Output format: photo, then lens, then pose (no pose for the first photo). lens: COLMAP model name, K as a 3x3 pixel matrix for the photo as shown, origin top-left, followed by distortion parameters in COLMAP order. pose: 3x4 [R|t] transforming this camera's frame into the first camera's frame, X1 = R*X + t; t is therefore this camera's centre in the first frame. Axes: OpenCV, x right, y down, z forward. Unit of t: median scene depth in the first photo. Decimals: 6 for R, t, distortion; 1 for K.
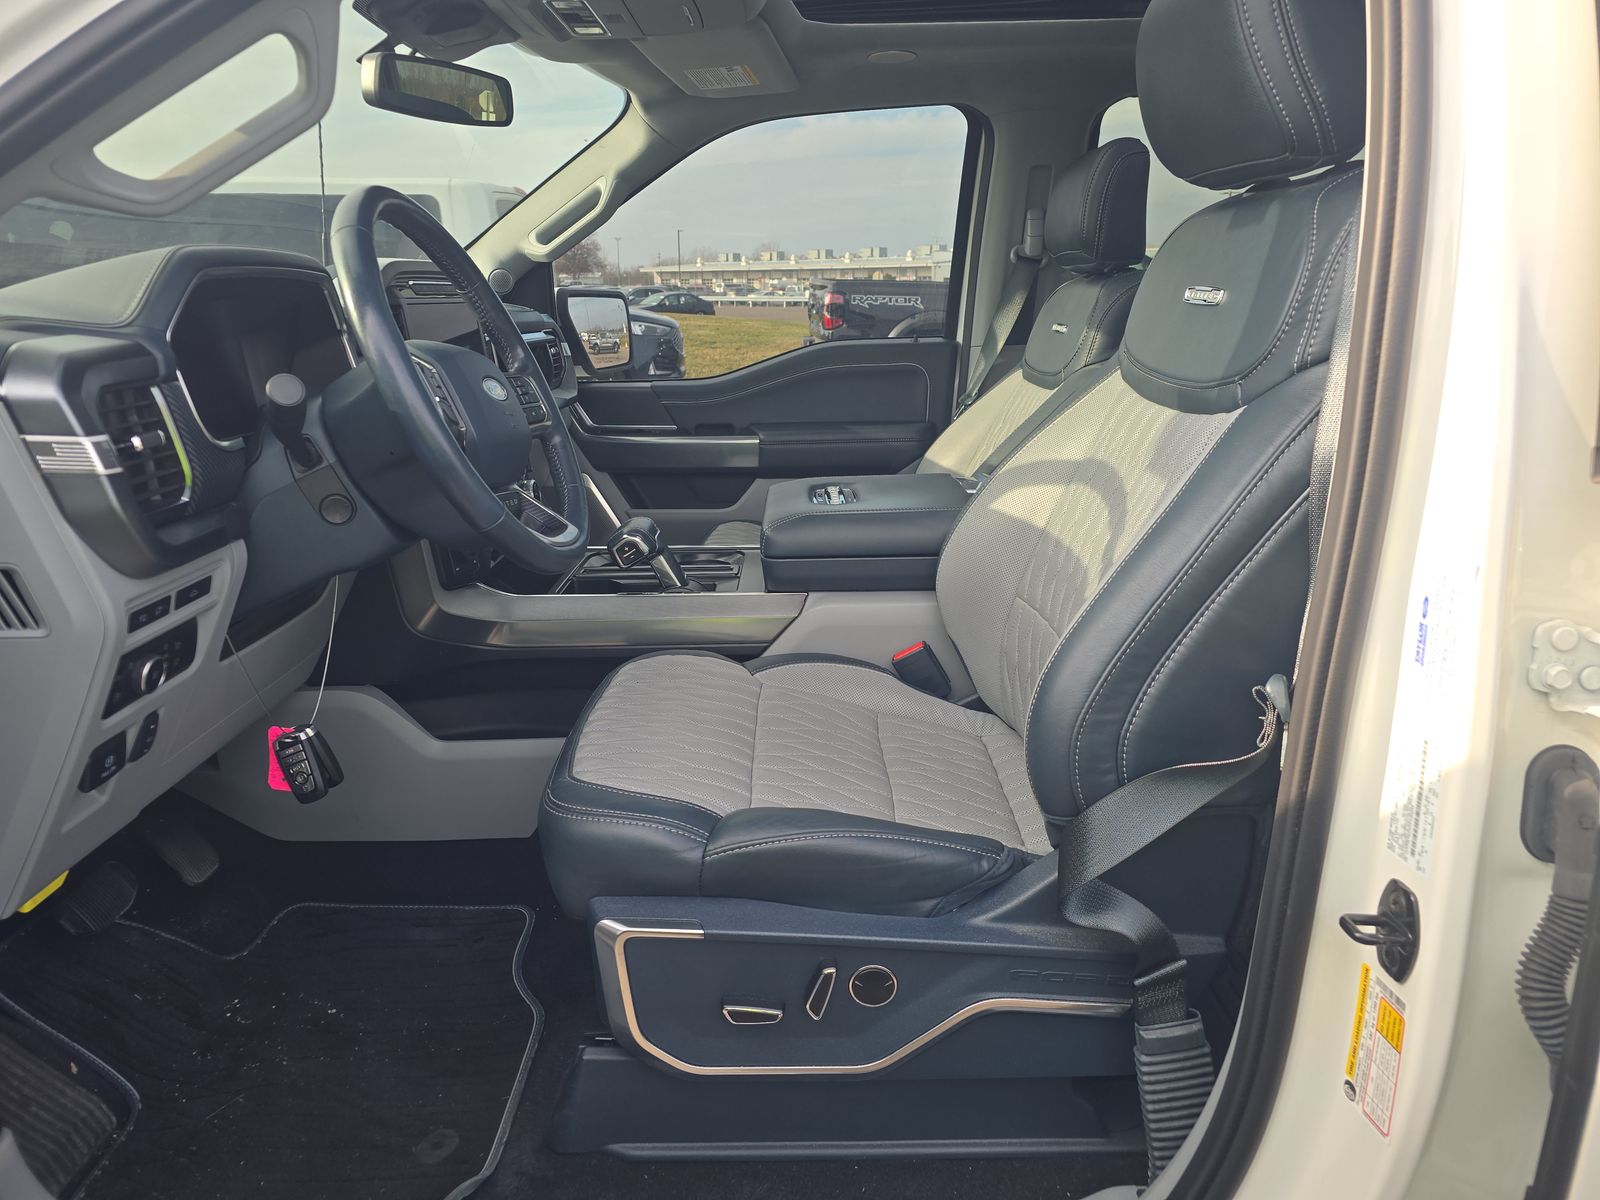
lens RADIAL K [[1152.4, 0, 797.4], [0, 1152.4, 583.2], [0, 0, 1]] dist [0.054006, -0.006075]
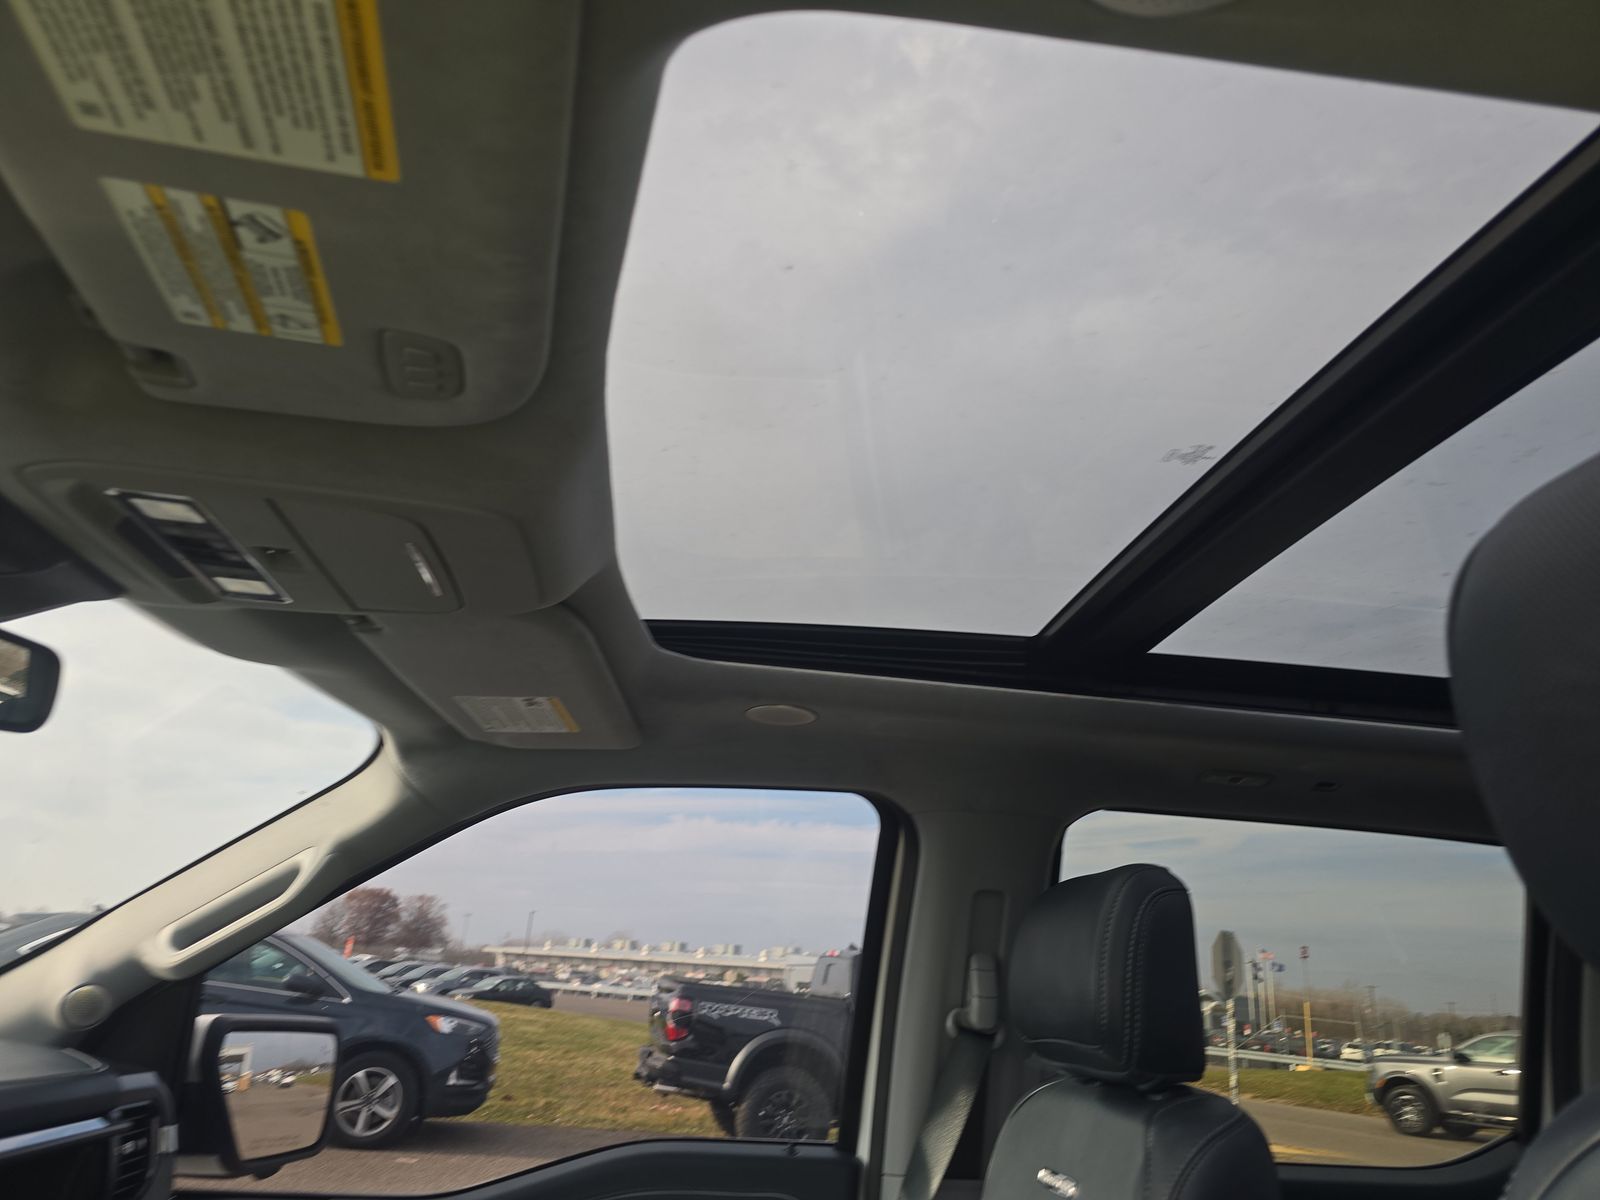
lens RADIAL K [[1152.4, 0, 797.4], [0, 1152.4, 583.2], [0, 0, 1]] dist [0.054006, -0.006075]
pose [[0.989526, 0.112598, 0.090329, 0.005393], [-0.044094, 0.831614, -0.553601, -0.036773], [-0.137453, 0.543820, 0.827869, 0.102179]]
